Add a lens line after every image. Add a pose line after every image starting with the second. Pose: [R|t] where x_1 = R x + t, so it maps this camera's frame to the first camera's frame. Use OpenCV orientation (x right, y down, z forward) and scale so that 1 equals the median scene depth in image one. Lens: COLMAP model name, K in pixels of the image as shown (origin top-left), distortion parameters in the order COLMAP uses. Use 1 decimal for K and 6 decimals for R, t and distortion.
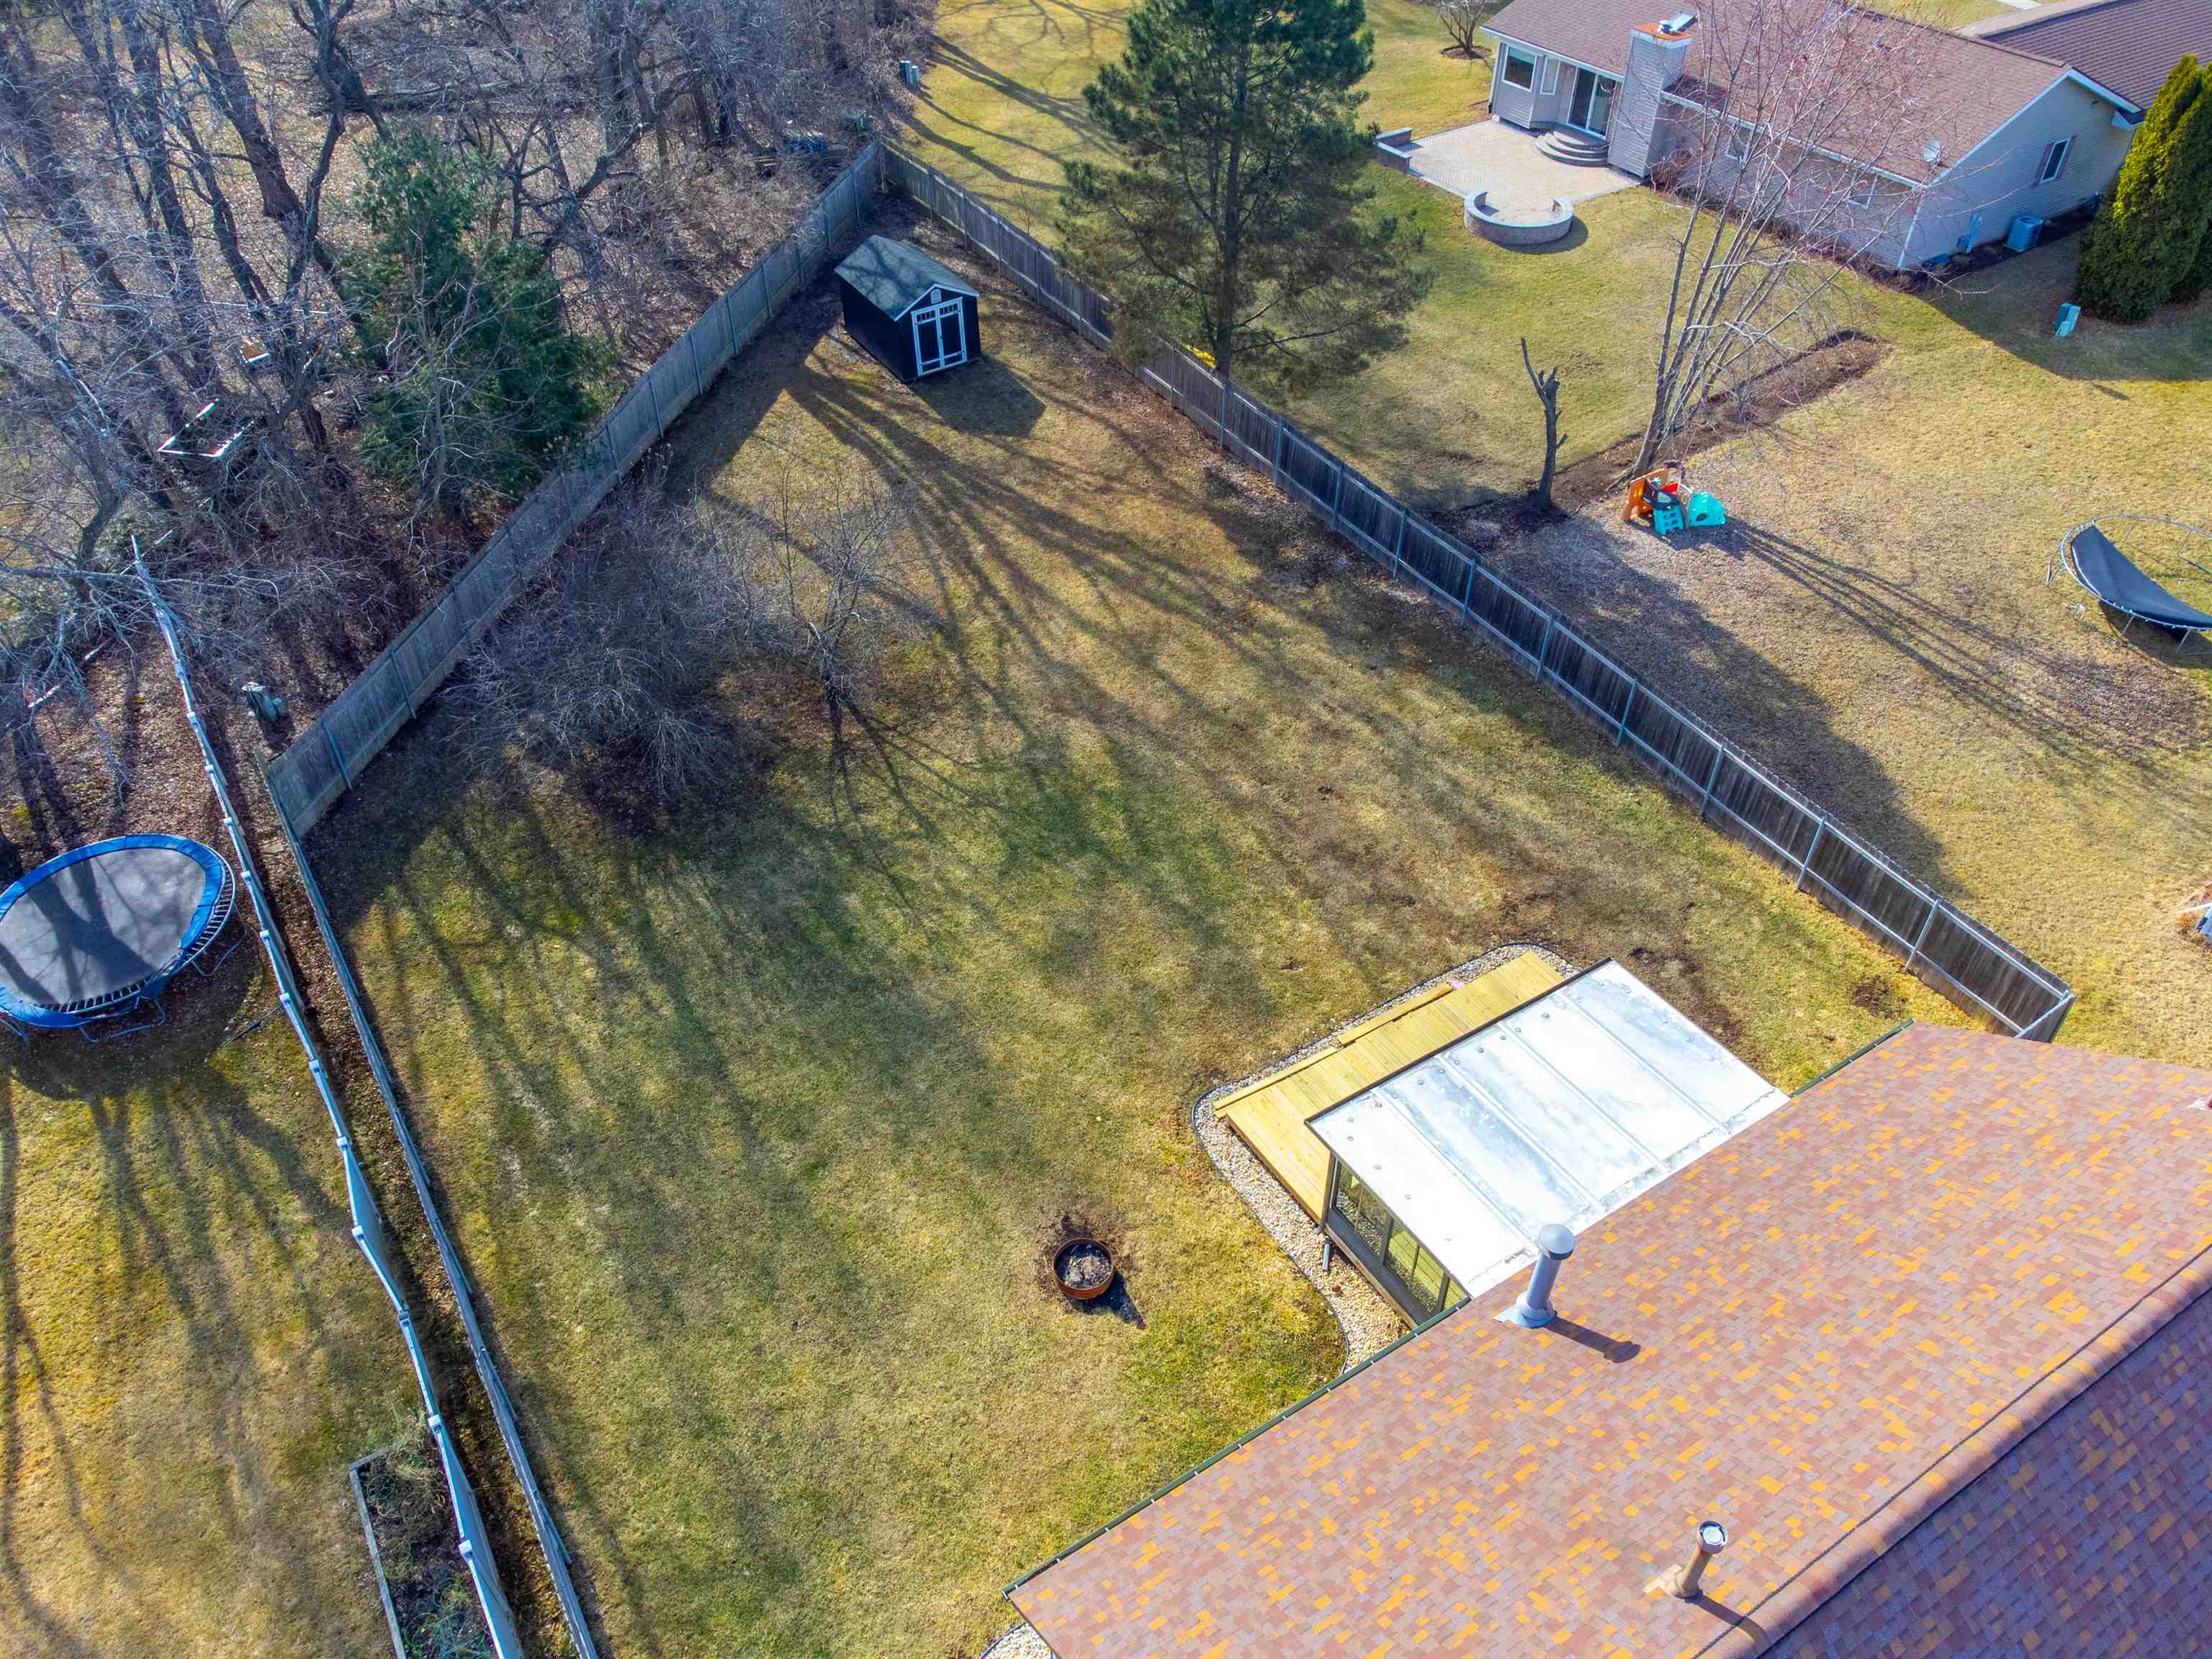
lens RADIAL K [[1643.1, 0, 1104.7], [0, 1643.1, 839.5], [0, 0, 1]] dist [0.015087, -0.003257]
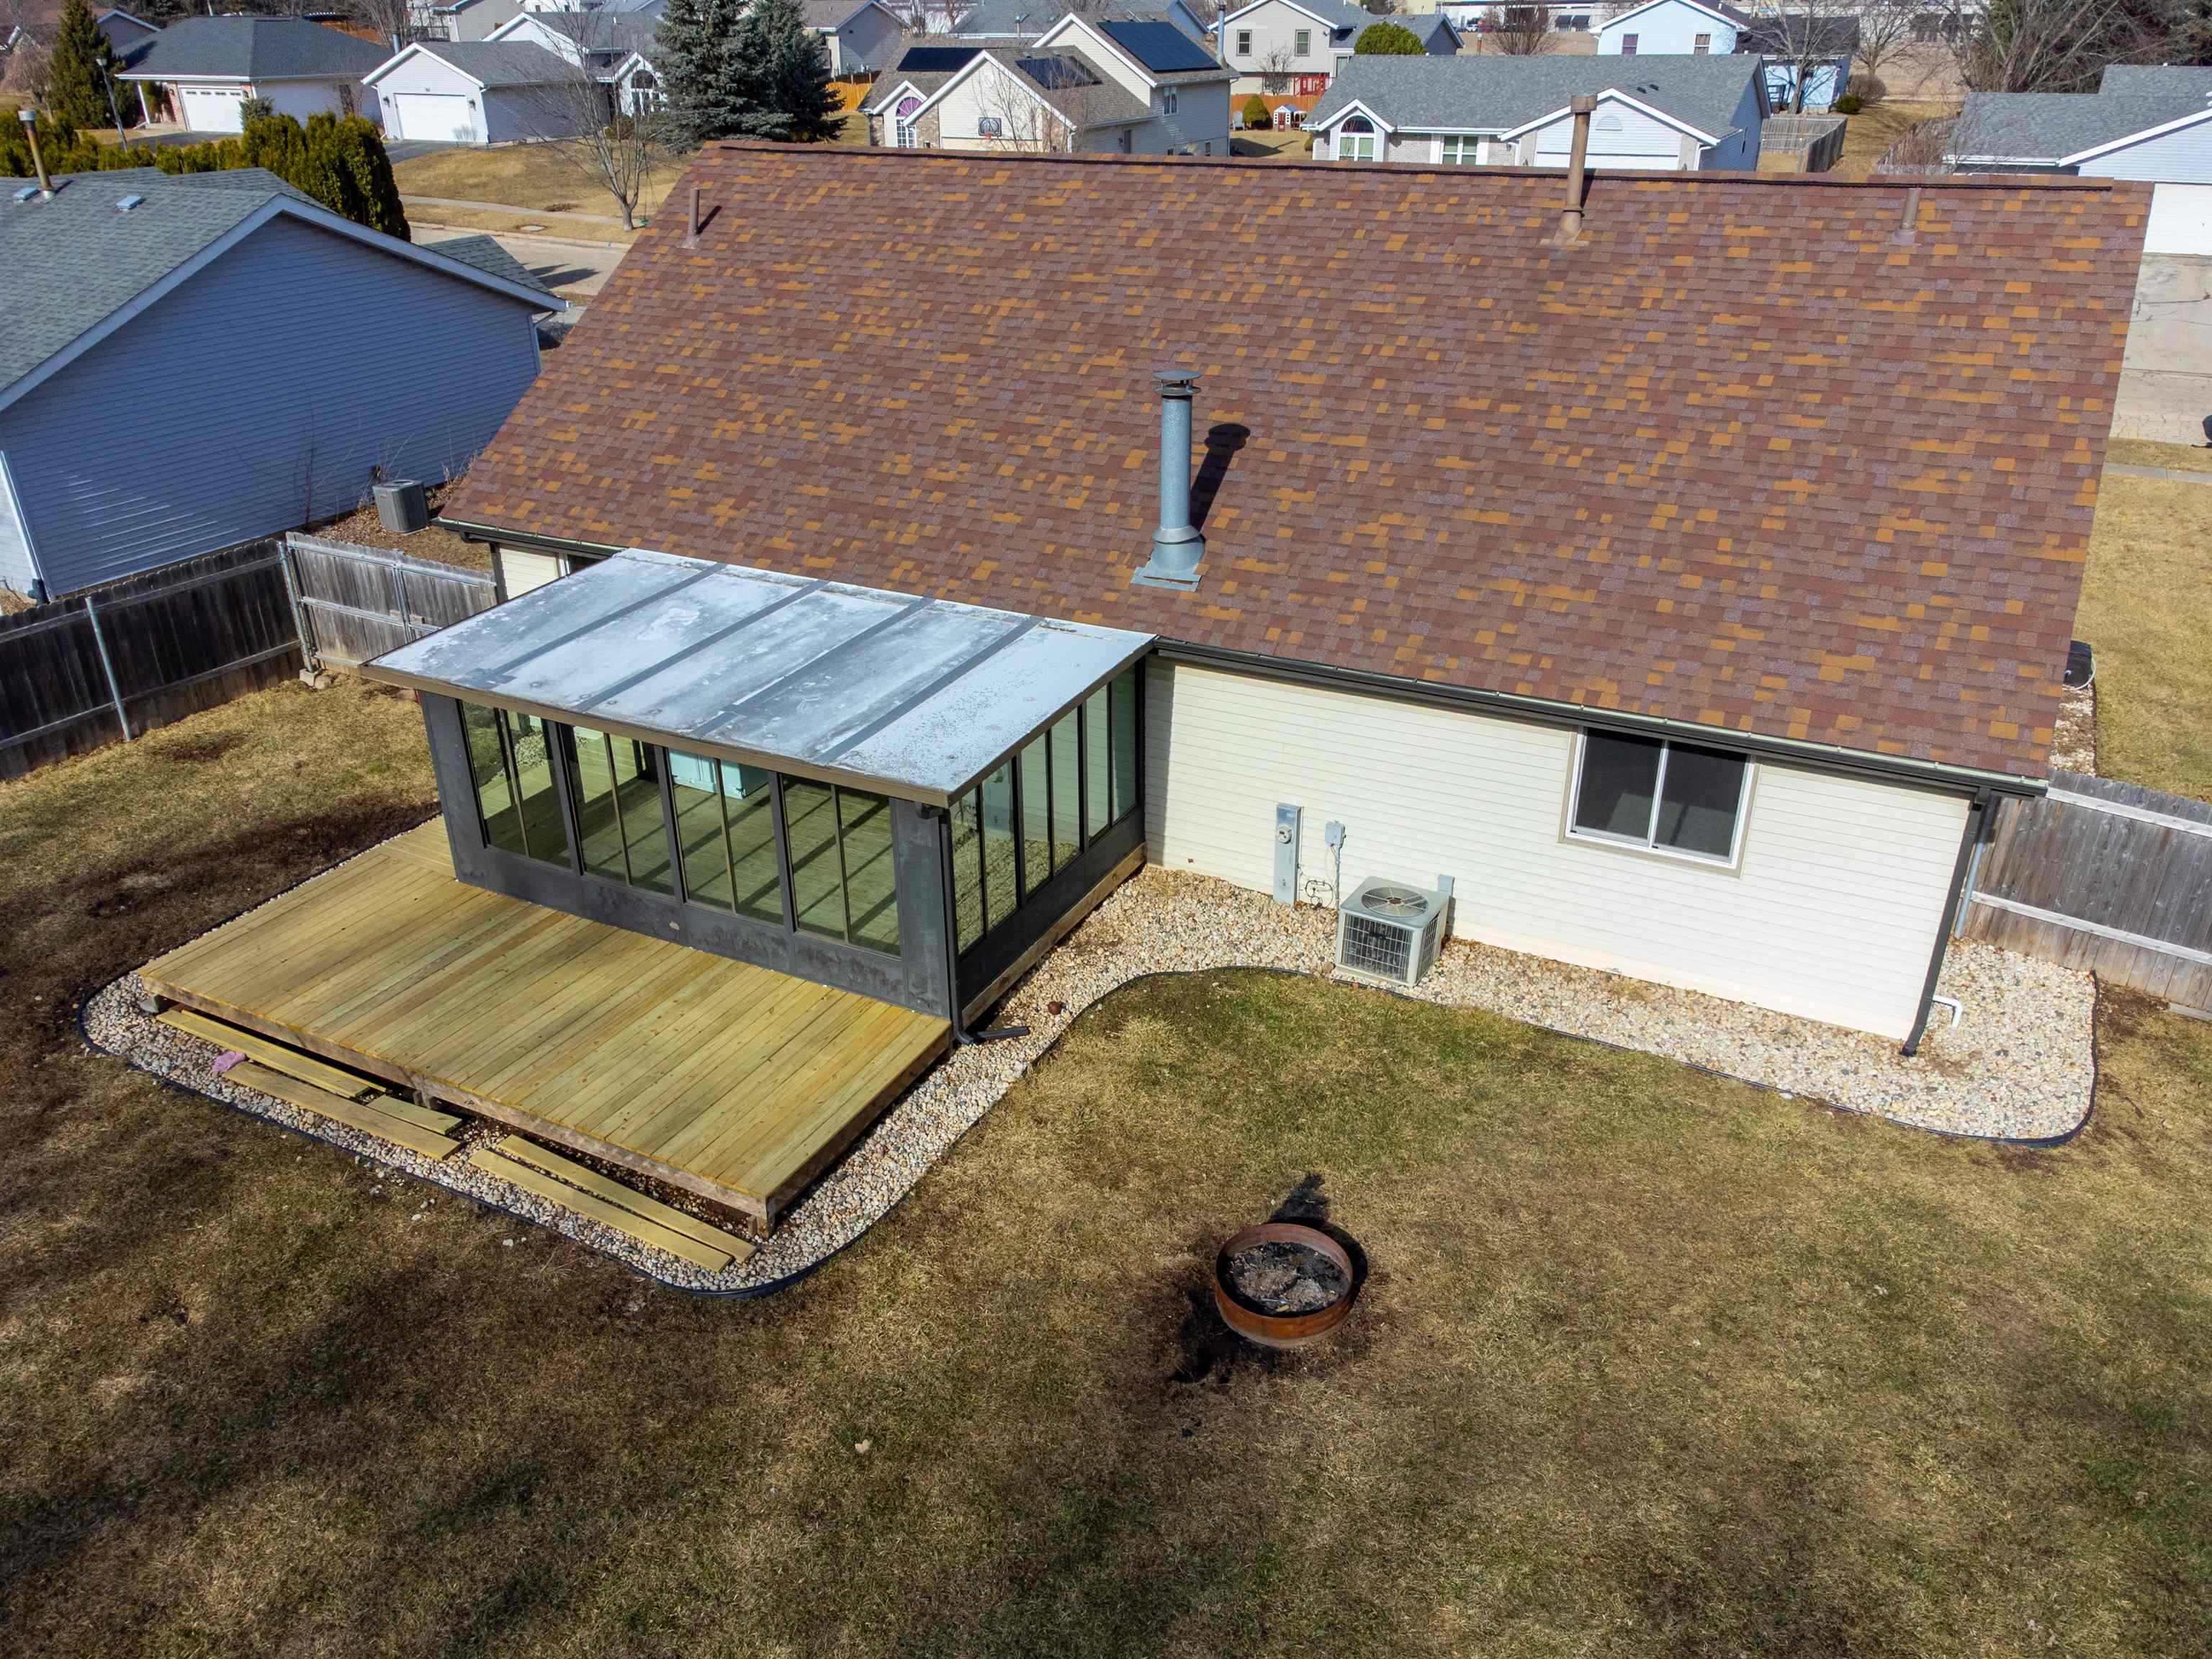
lens RADIAL K [[1643.1, 0, 1104.7], [0, 1643.1, 839.5], [0, 0, 1]] dist [0.015087, -0.003257]
pose [[-0.498856, -0.390329, 0.773813, -0.190087], [0.582953, 0.509571, 0.632853, -0.071848], [-0.641334, 0.766799, -0.026659, 0.634793]]
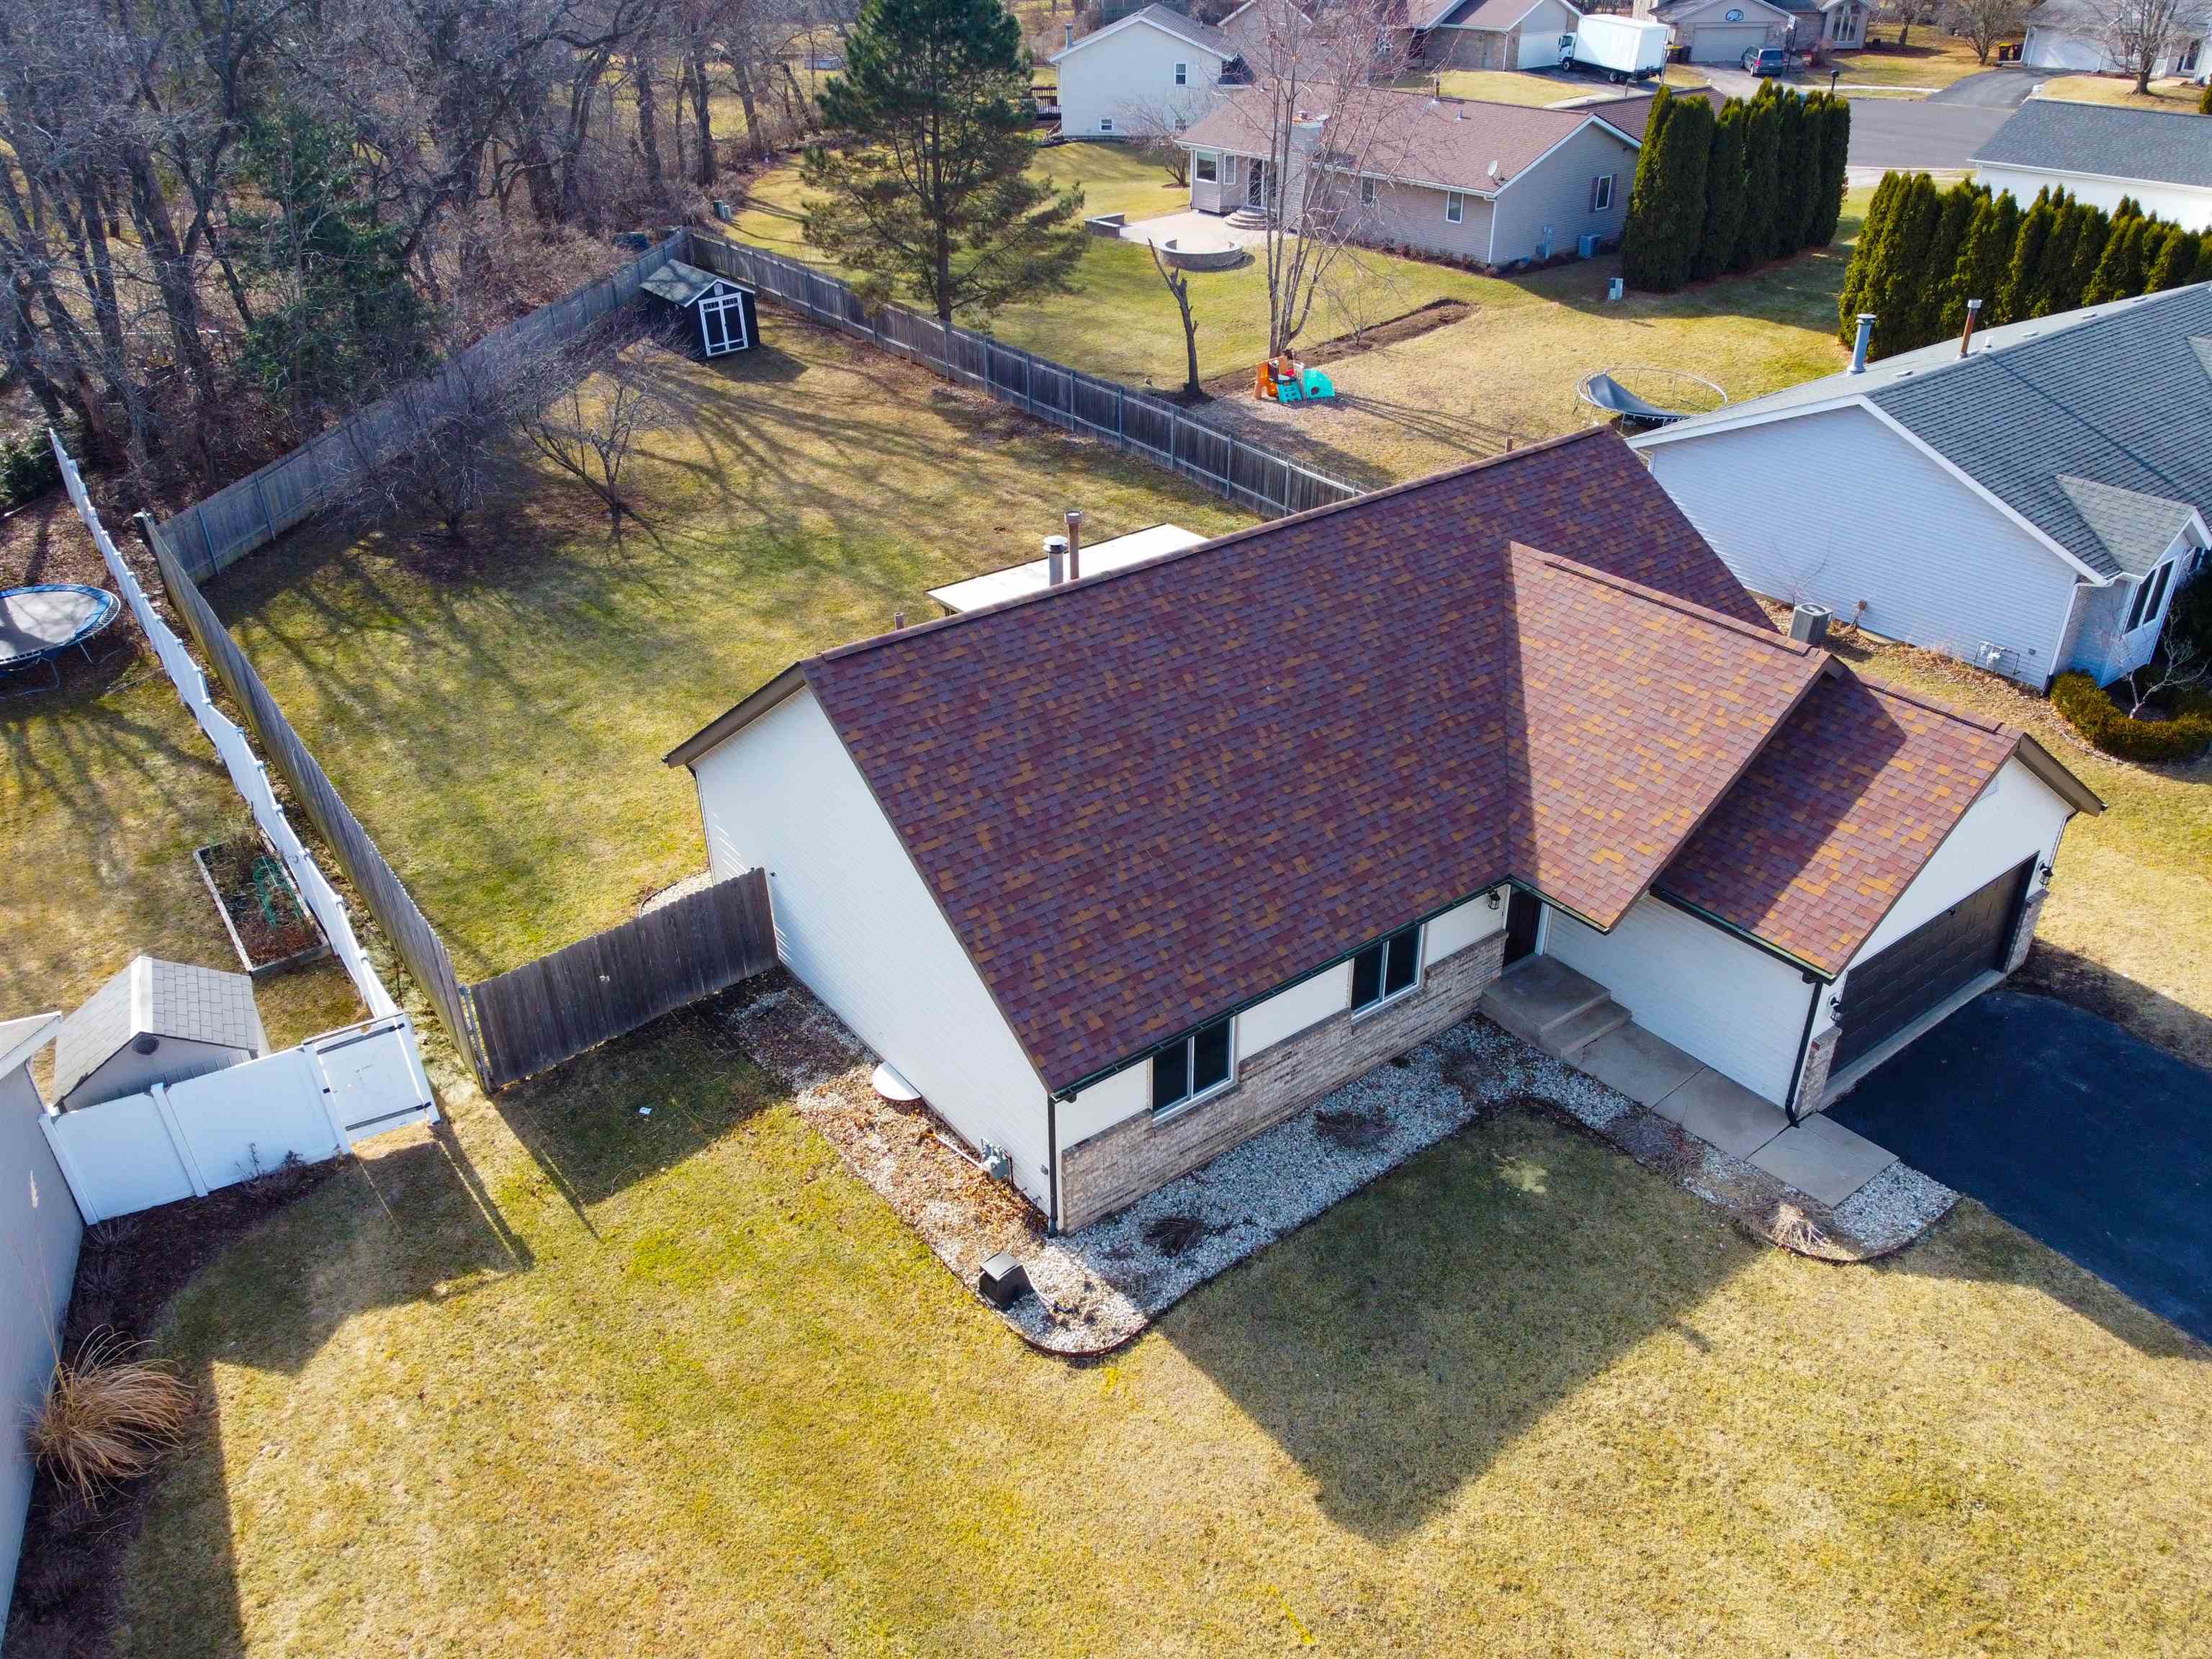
lens RADIAL K [[1648.3, 0, 1106.0], [0, 1648.3, 829.5], [0, 0, 1]] dist [-0.008097, -0.001322]
pose [[0.996690, -0.054721, 0.060128, 0.112172], [0.065219, 0.979721, -0.189453, 0.394993], [-0.048541, 0.192748, 0.980047, -0.190434]]
